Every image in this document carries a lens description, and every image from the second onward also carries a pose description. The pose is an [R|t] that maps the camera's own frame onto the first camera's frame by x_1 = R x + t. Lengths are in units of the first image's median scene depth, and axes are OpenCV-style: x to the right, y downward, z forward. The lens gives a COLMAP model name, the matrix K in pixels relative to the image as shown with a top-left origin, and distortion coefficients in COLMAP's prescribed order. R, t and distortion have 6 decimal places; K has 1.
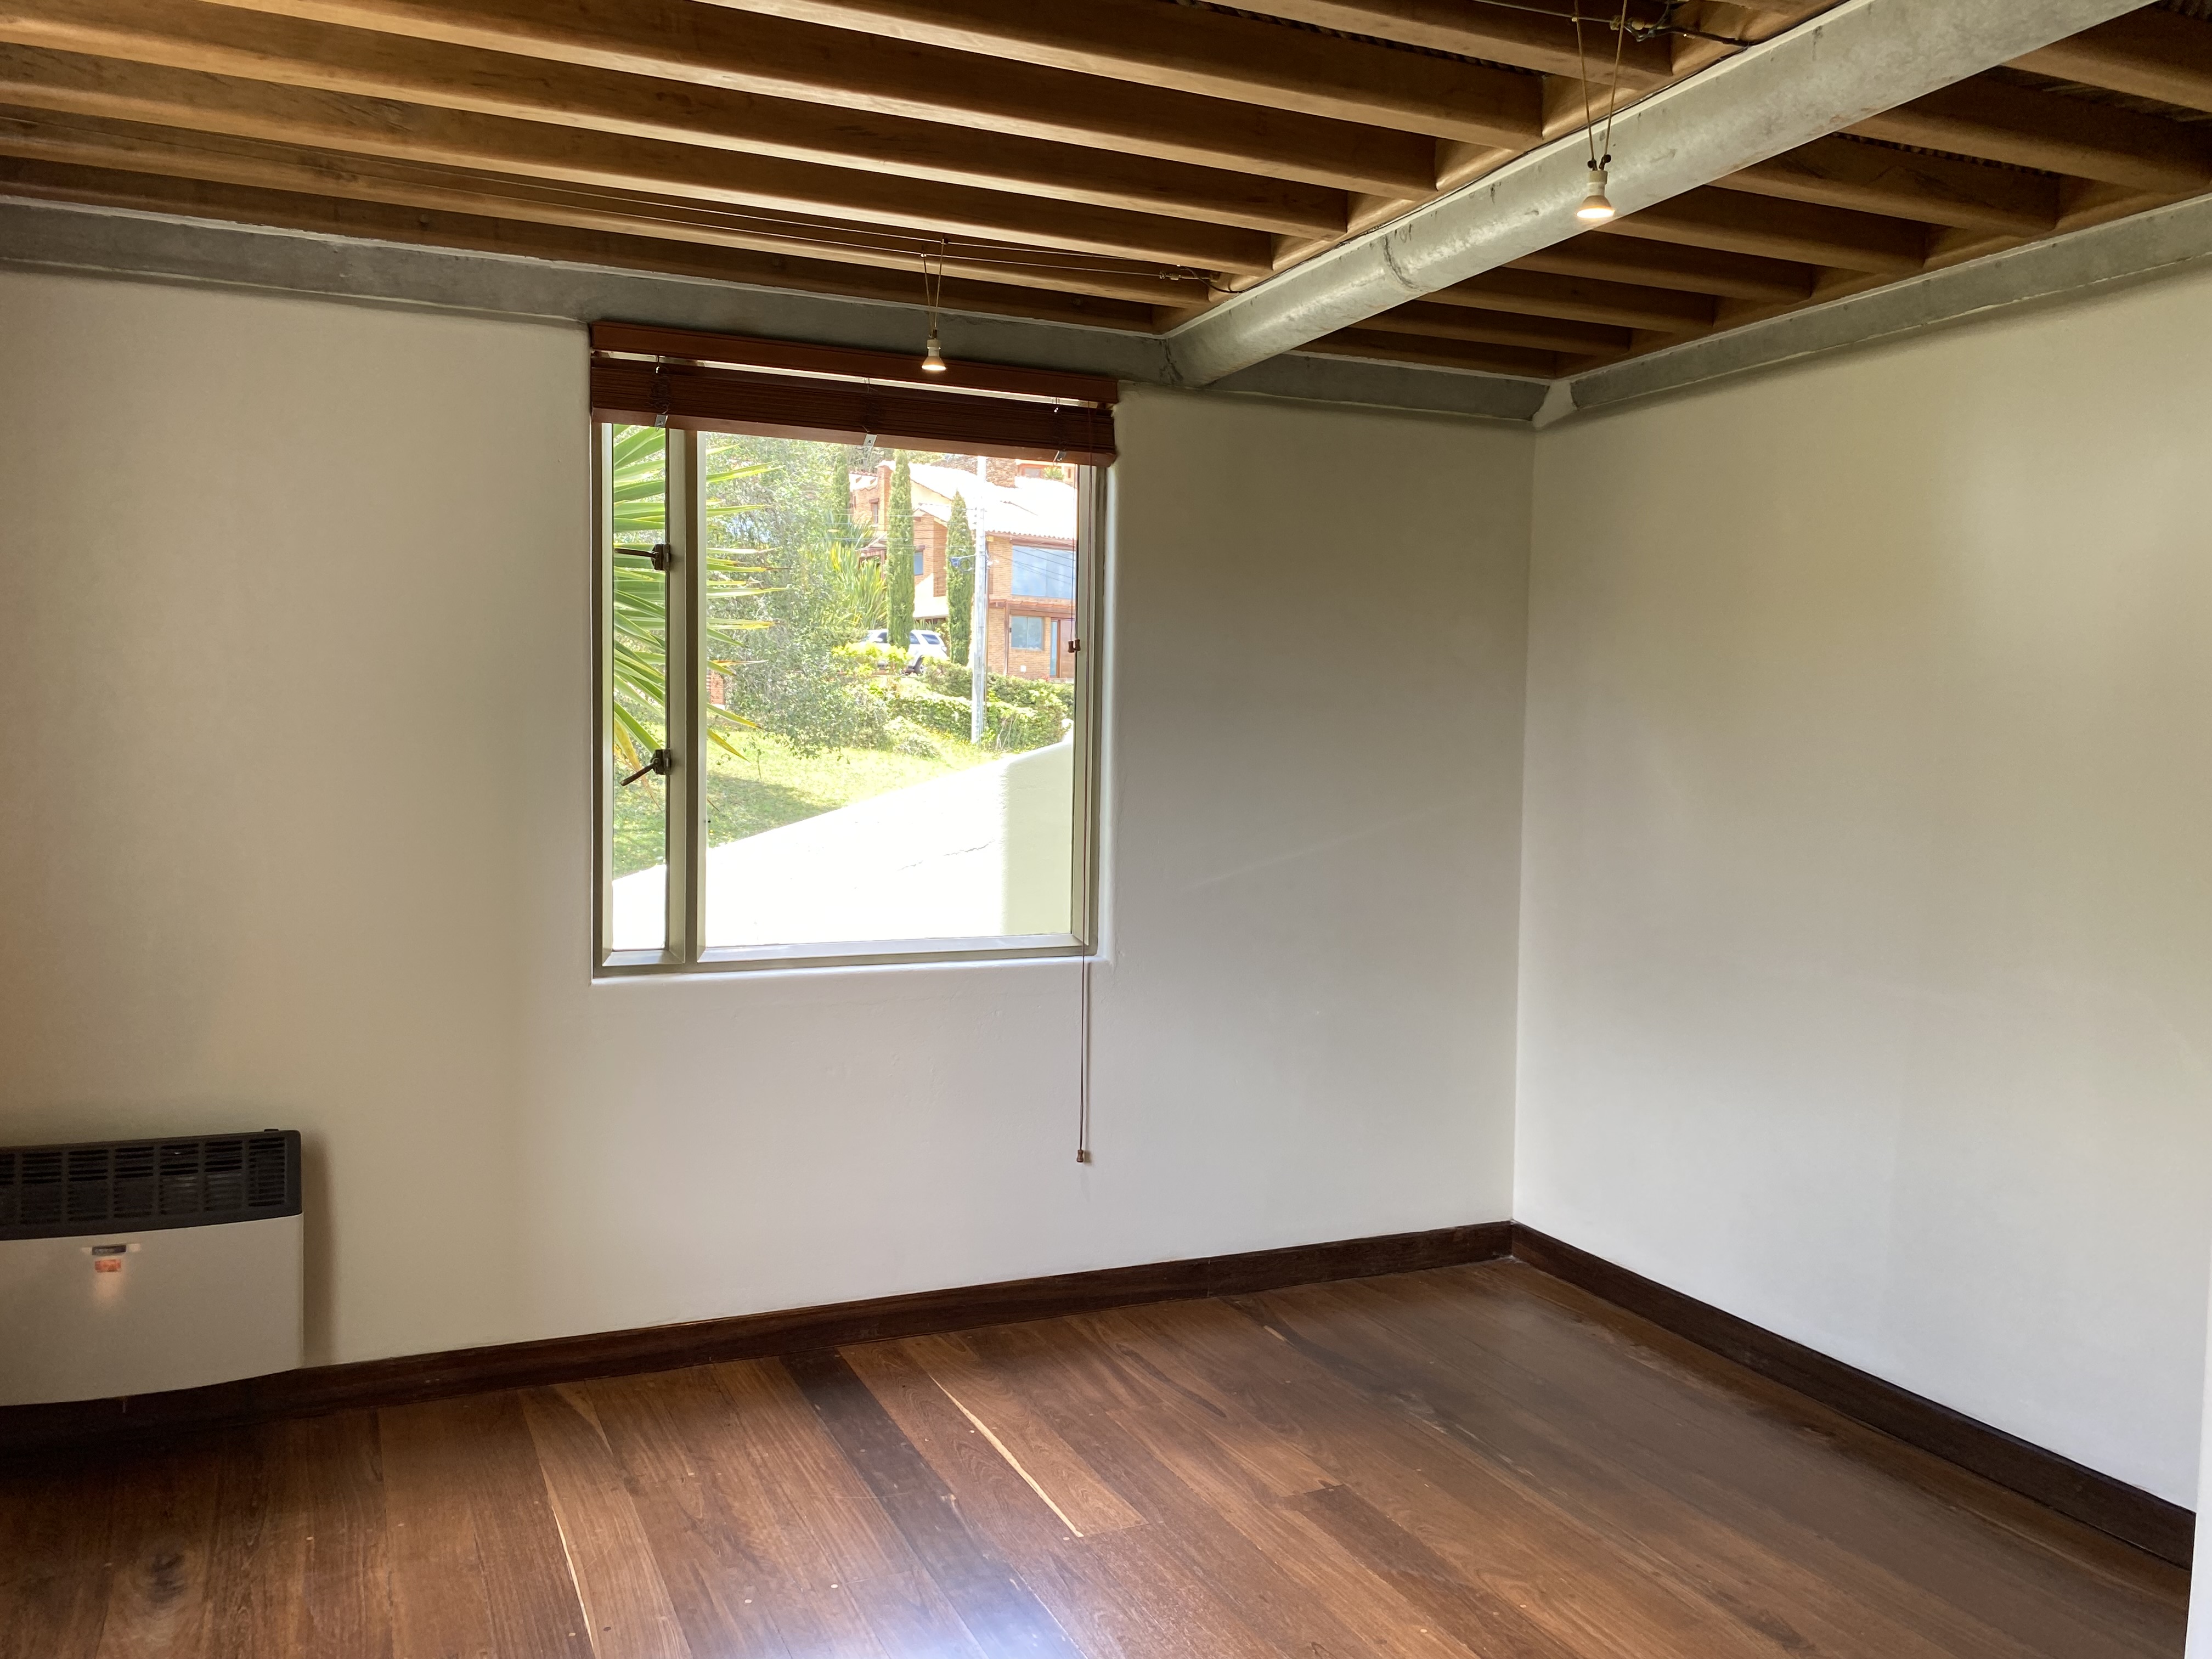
lens RADIAL K [[1713.3, 0, 1106.0], [0, 1713.3, 829.5], [0, 0, 1]] dist [0.007447, 0.007078]
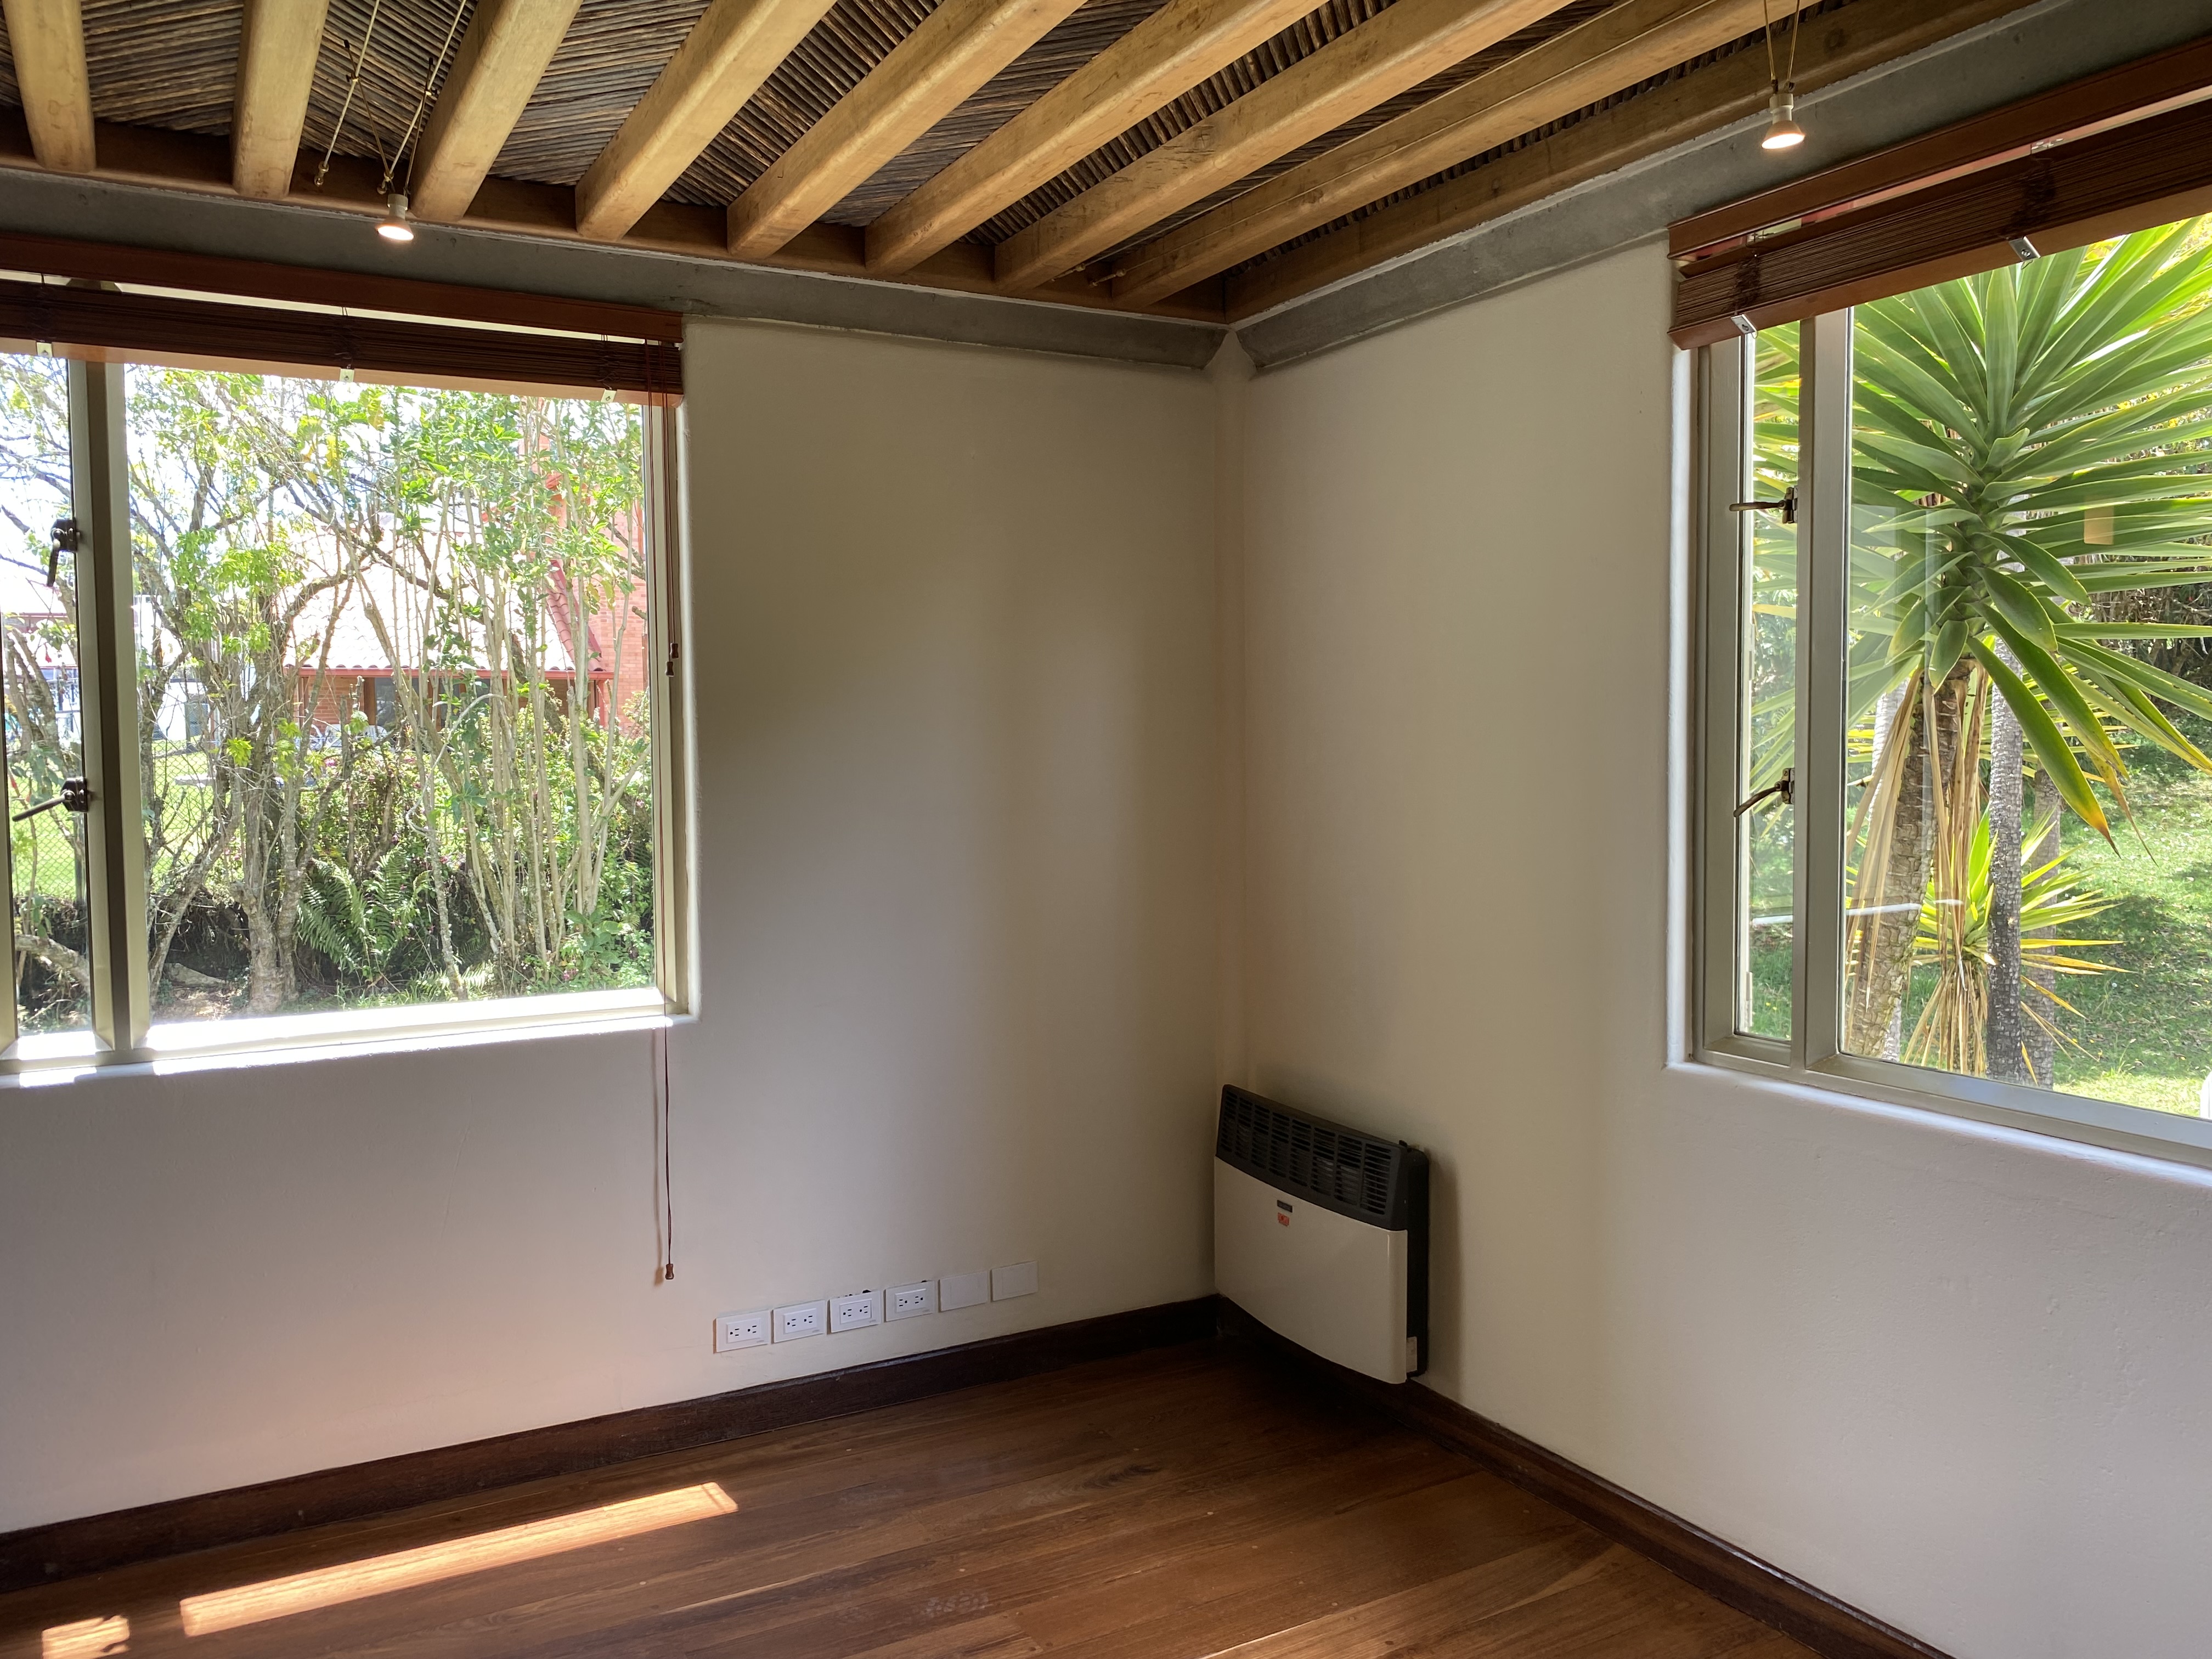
lens RADIAL K [[1728.1, 0, 1106.0], [0, 1728.1, 829.5], [0, 0, 1]] dist [0.045601, -0.002222]
pose [[0.085070, 0.040855, -0.995537, 0.525584], [-0.041268, 0.998446, 0.037448, -0.042169], [0.995520, 0.037898, 0.086624, 0.743312]]
